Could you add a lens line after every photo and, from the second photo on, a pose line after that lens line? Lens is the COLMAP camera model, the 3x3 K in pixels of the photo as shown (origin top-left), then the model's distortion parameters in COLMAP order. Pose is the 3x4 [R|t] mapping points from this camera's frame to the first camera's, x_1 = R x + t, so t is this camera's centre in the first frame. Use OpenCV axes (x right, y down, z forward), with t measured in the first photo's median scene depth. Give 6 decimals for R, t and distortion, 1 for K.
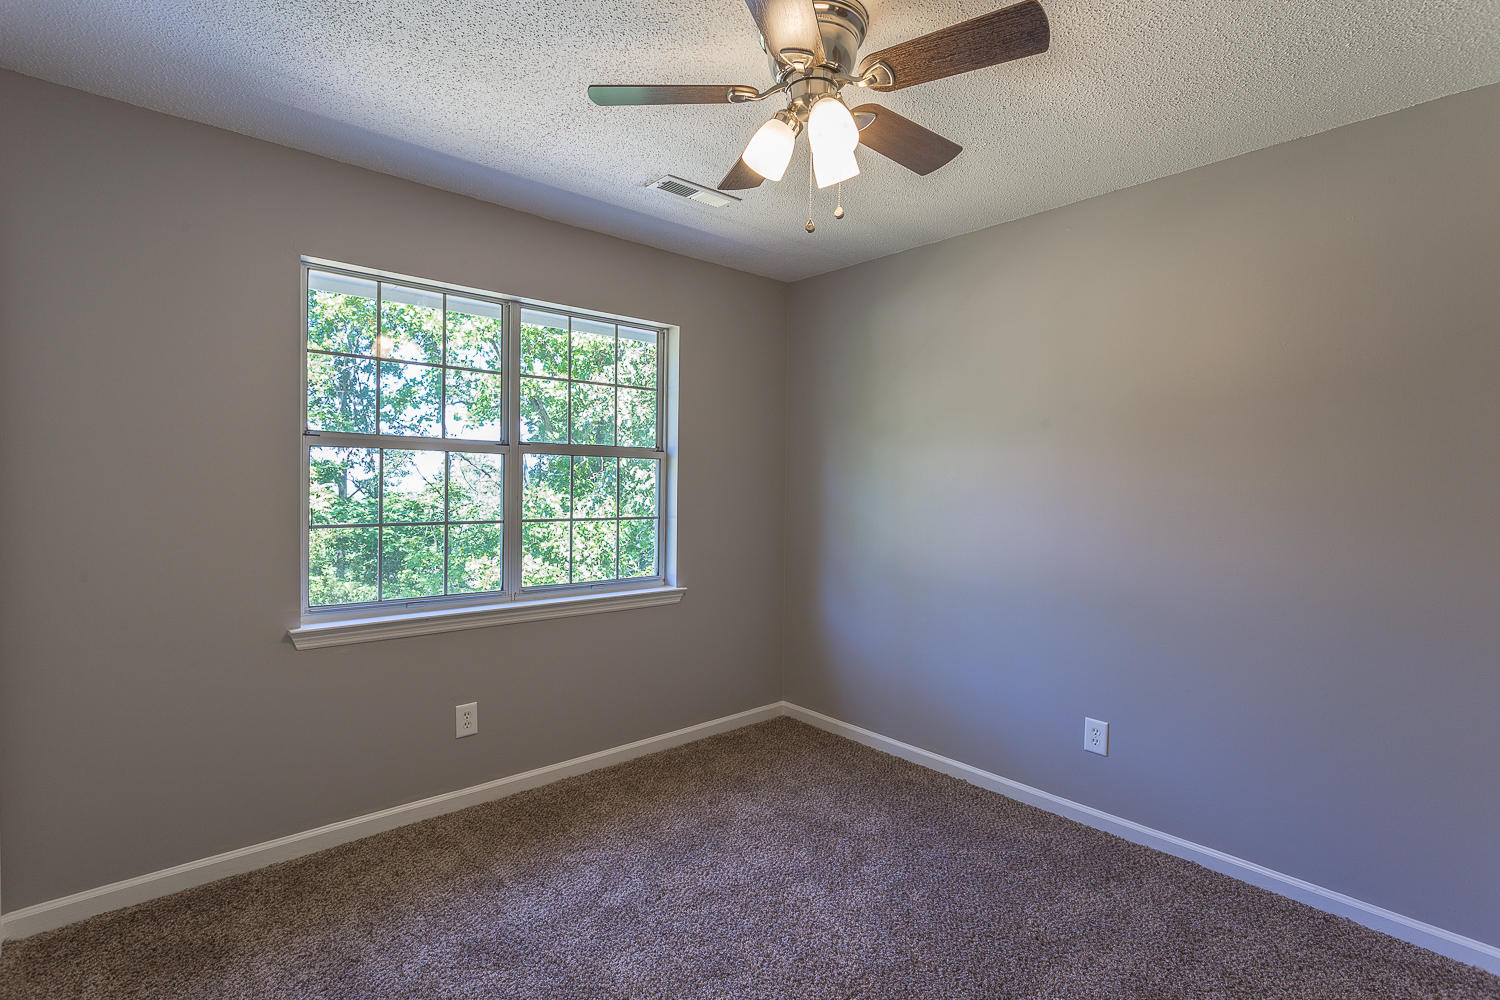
lens RADIAL K [[718.5, 0, 743.5], [0, 718.5, 493.3], [0, 0, 1]] dist [0.002401, 0.000664]
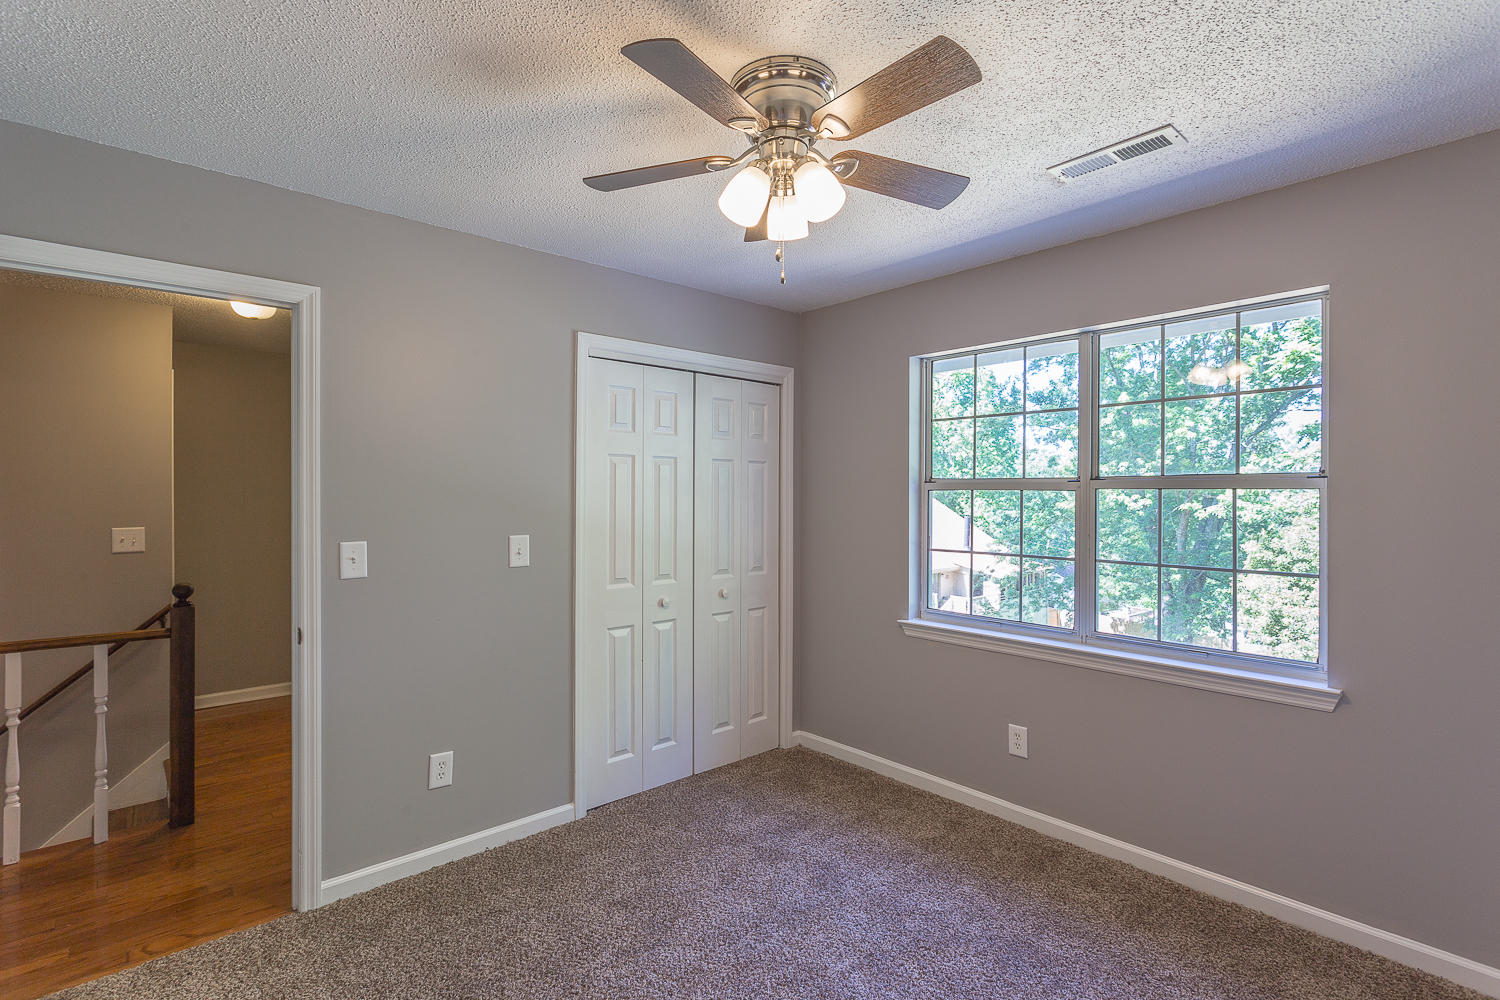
lens RADIAL K [[704.1, 0, 754.2], [0, 704.1, 501.1], [0, 0, 1]] dist [0.000982, -0.000040]
pose [[0.006059, -0.021475, -0.999751, 0.670995], [-0.030858, 0.999289, -0.021652, -0.005936], [0.999505, 0.030981, 0.005392, 0.596487]]
